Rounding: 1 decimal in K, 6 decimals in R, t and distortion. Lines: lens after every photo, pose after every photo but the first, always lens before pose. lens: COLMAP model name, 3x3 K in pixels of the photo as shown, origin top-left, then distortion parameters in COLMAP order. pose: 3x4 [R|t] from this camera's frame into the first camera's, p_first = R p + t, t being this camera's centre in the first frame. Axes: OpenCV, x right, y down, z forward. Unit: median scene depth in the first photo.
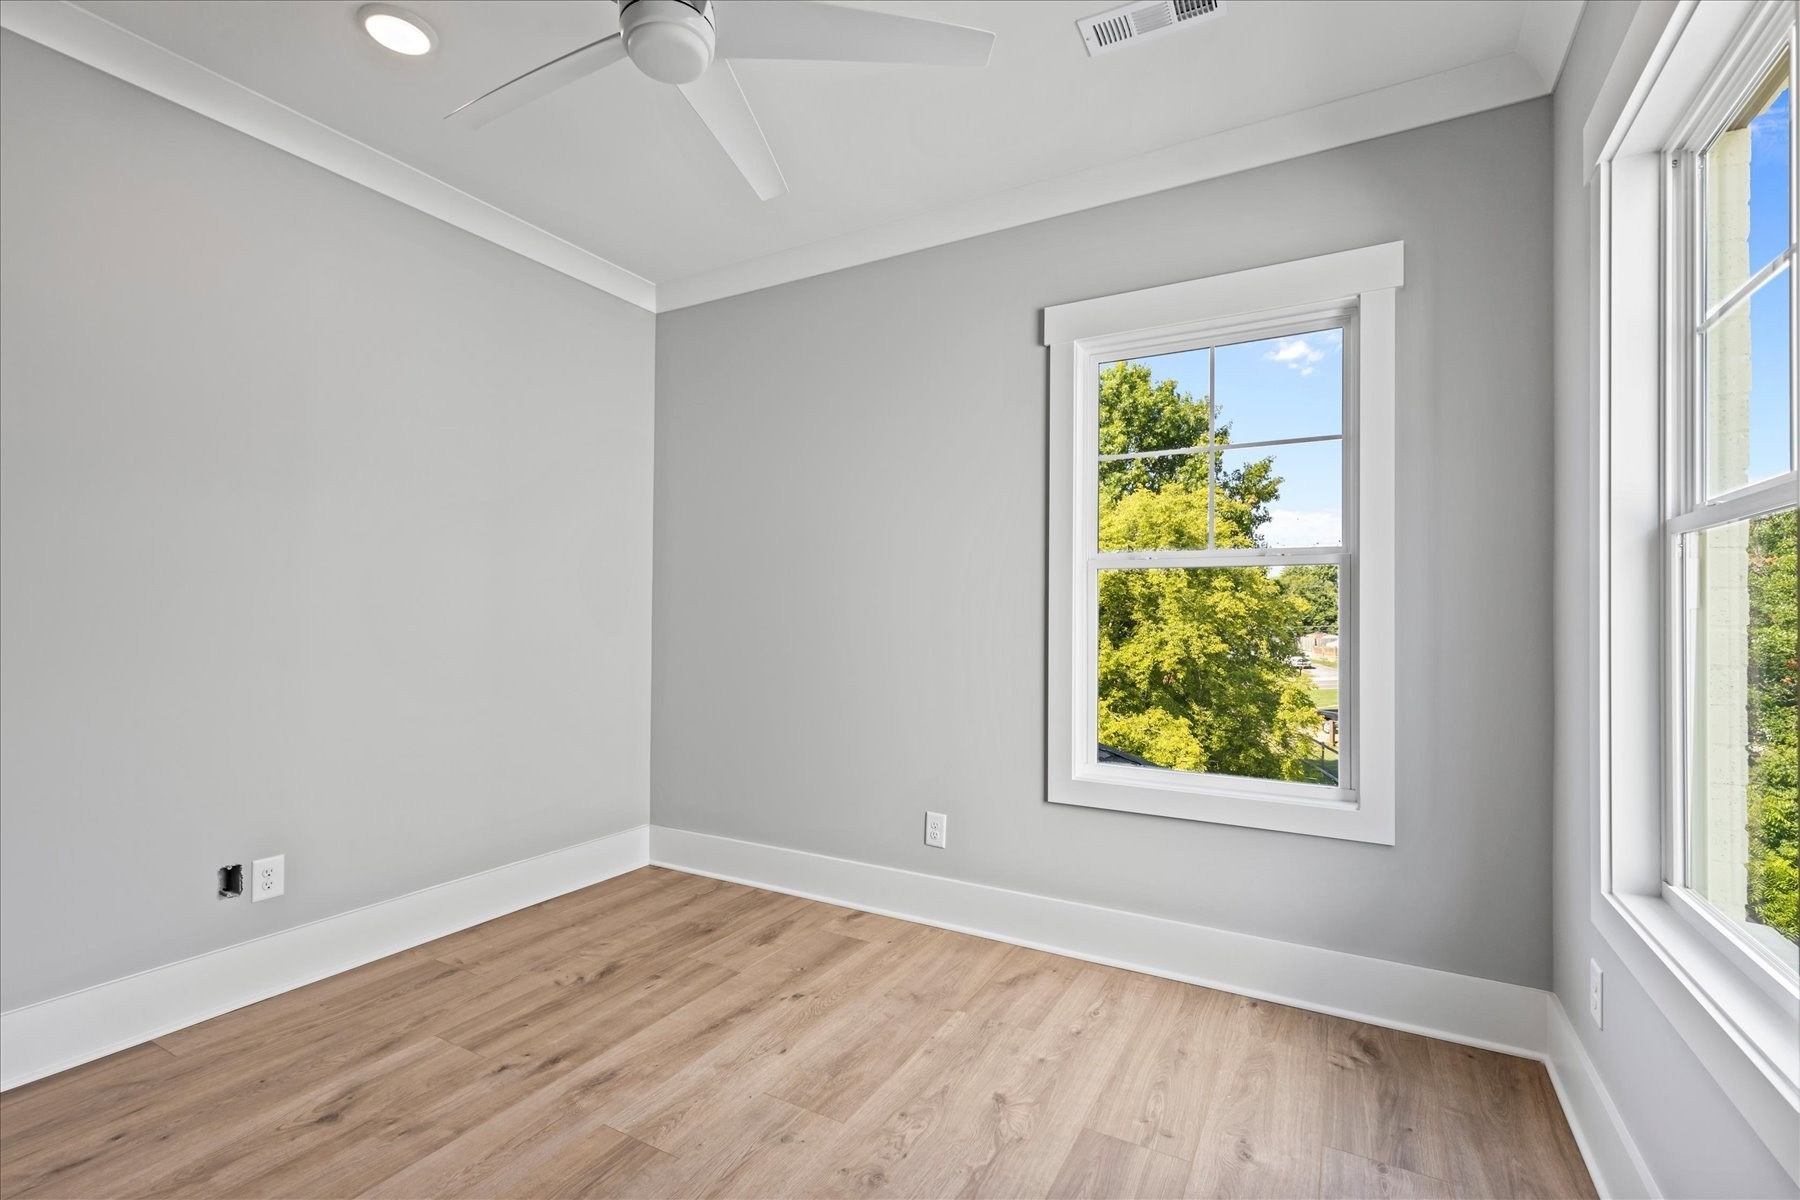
lens RADIAL K [[811.2, 0, 908.8], [0, 811.2, 608.9], [0, 0, 1]] dist [0.010954, -0.001278]
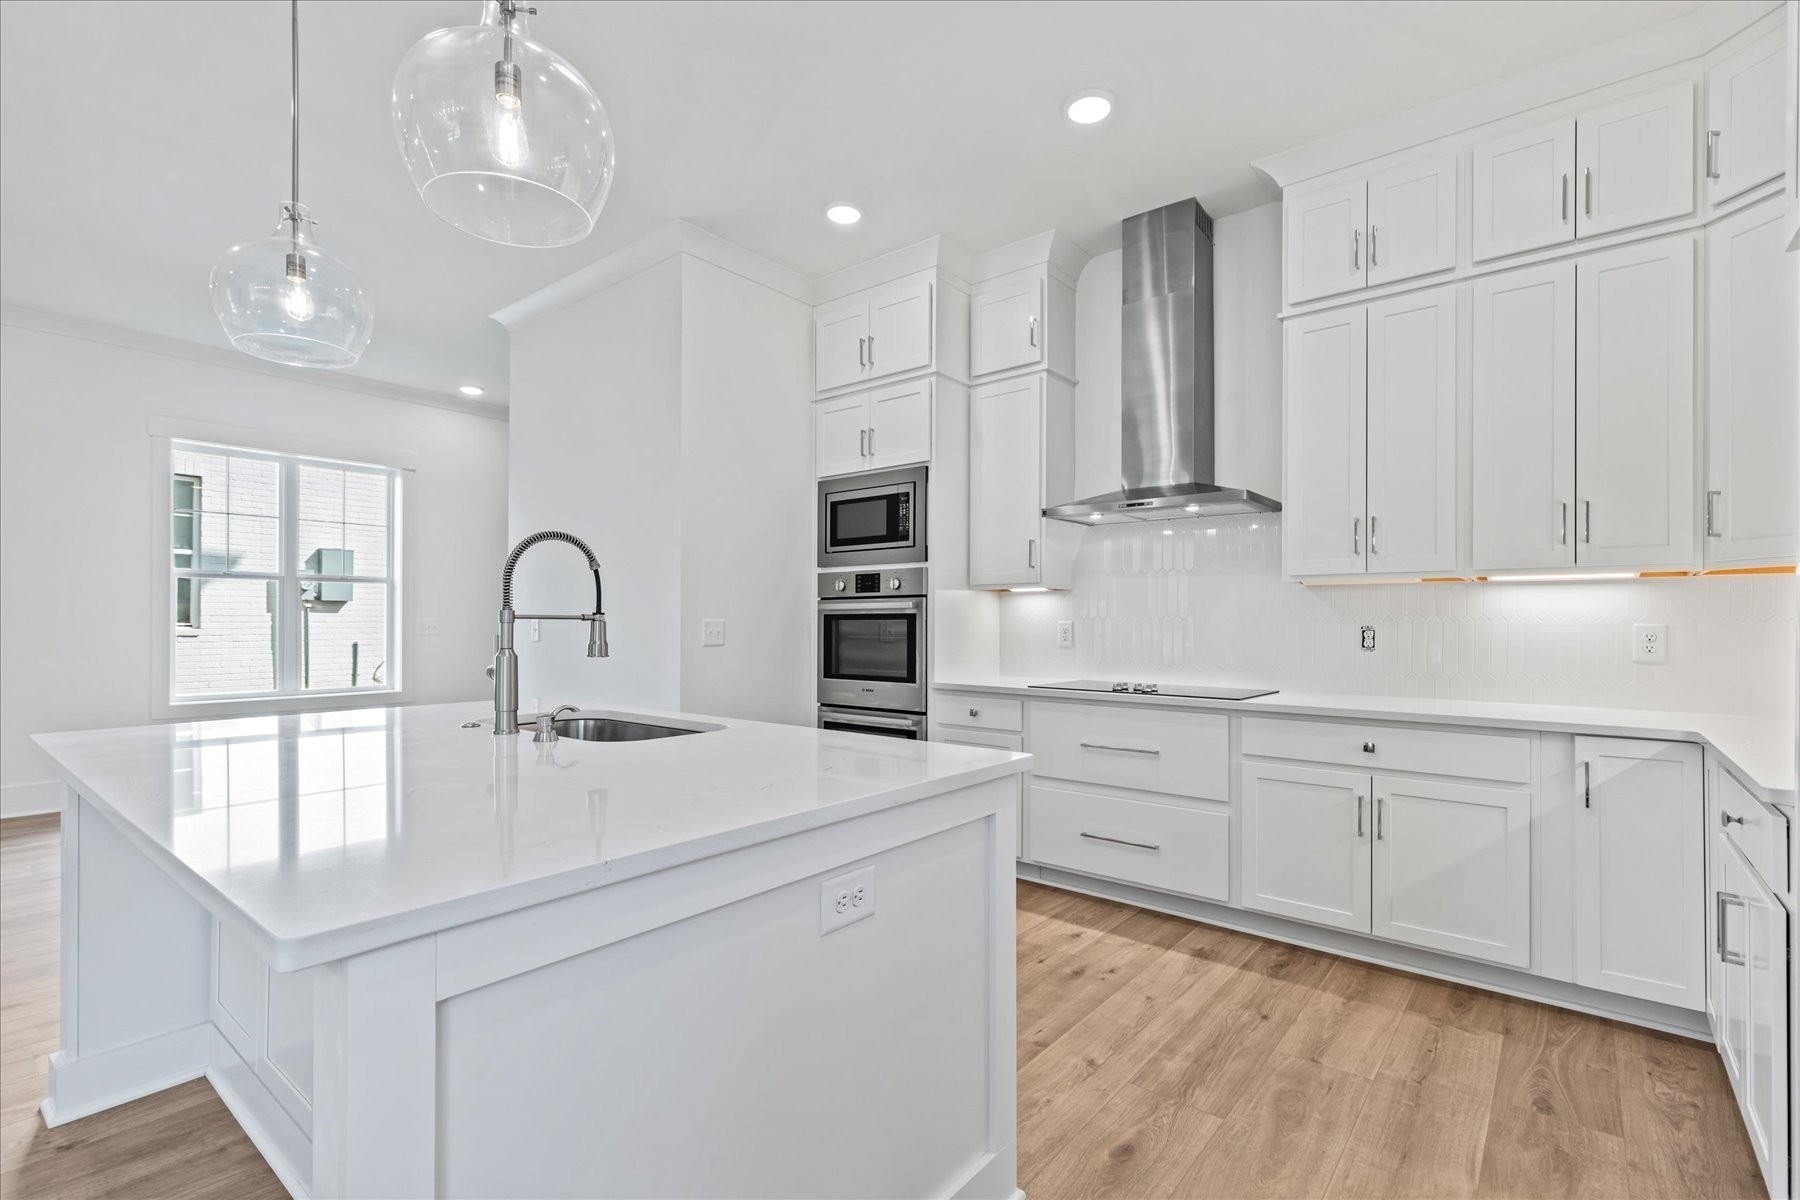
lens RADIAL K [[811.2, 0, 907.5], [0, 811.2, 611.4], [0, 0, 1]] dist [0.010954, -0.001278]
pose [[-0.984161, -0.016176, 0.176540, -0.324925], [-0.019745, 0.999634, -0.018476, 0.018231], [-0.176177, -0.021669, -0.984120, 1.914667]]
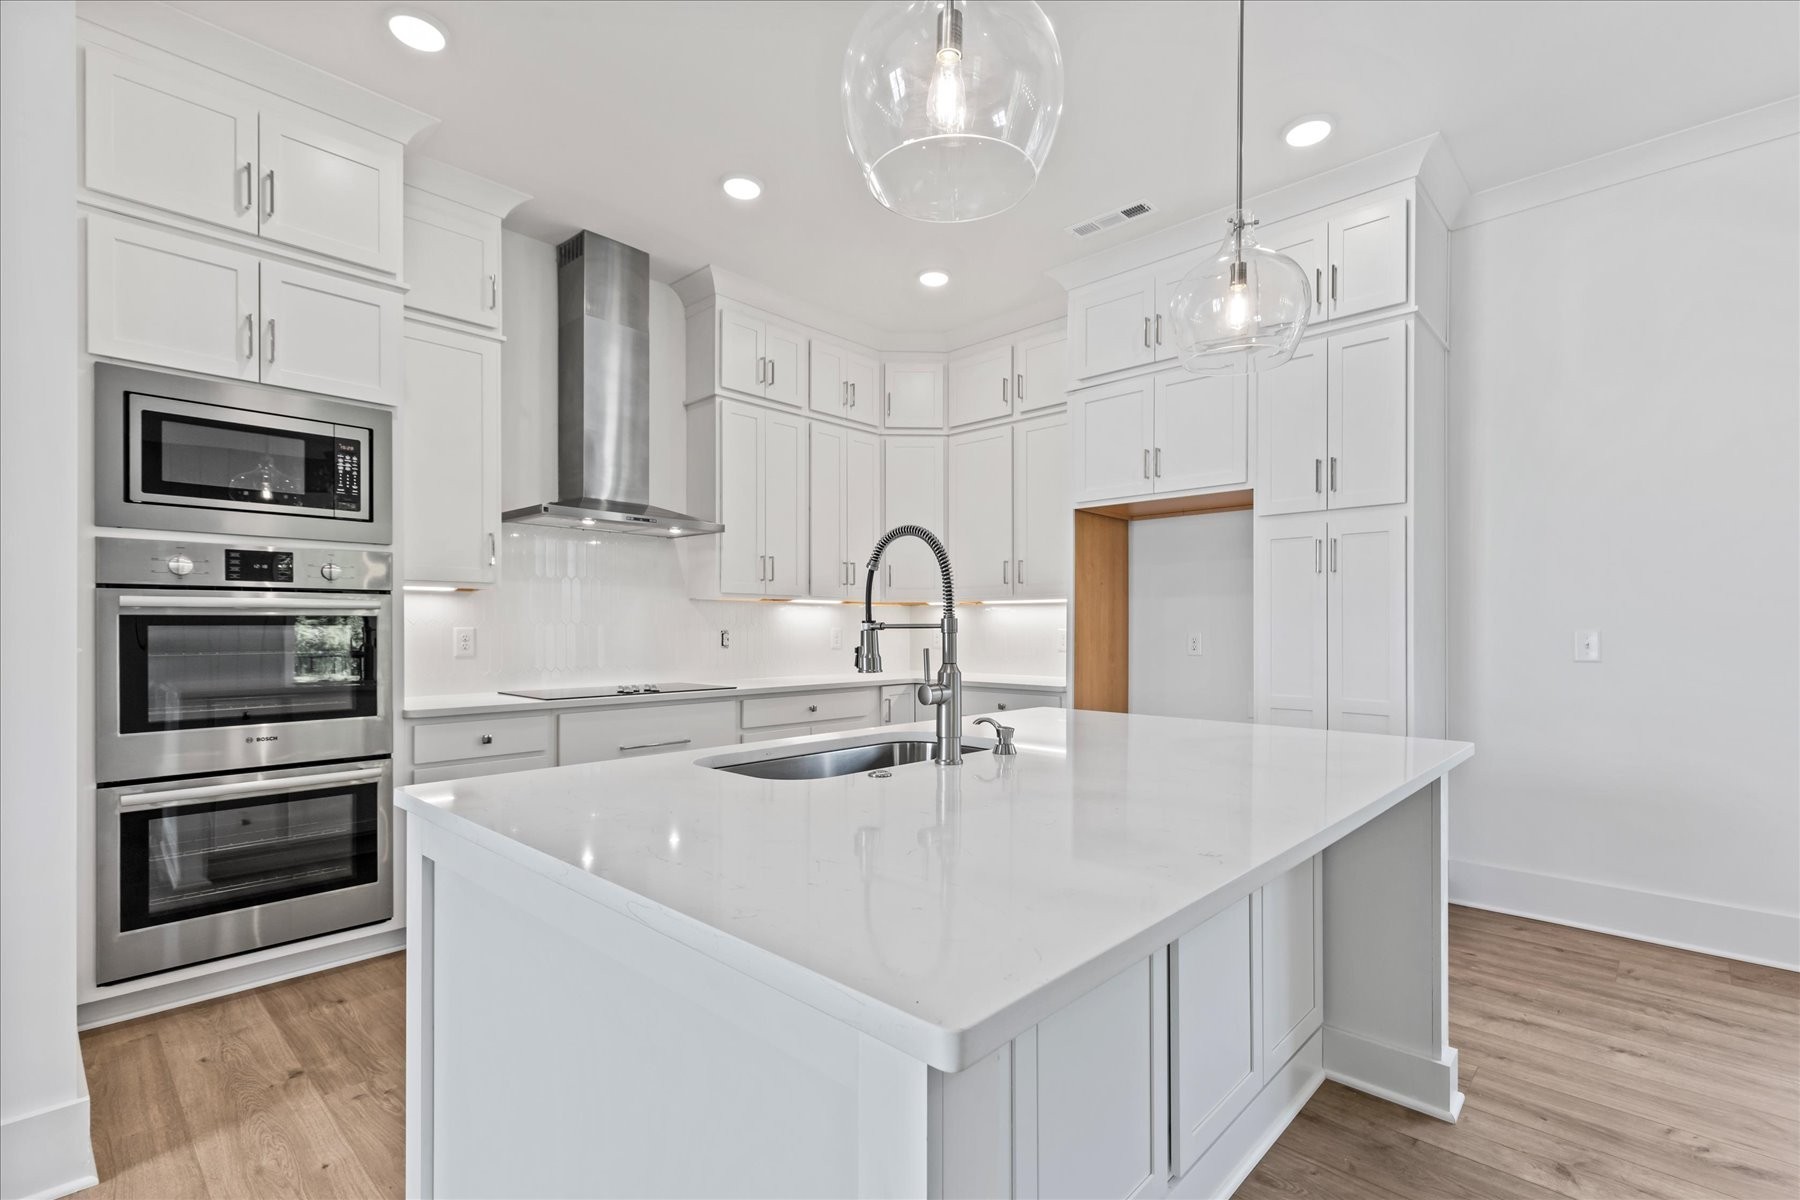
lens RADIAL K [[811.2, 0, 905.7], [0, 811.2, 629.8], [0, 0, 1]] dist [0.010954, -0.001278]
pose [[-0.256669, -0.013206, -0.966409, 0.811431], [0.003204, 0.999890, -0.014515, 0.029054], [0.966494, -0.006822, -0.256599, 1.363005]]
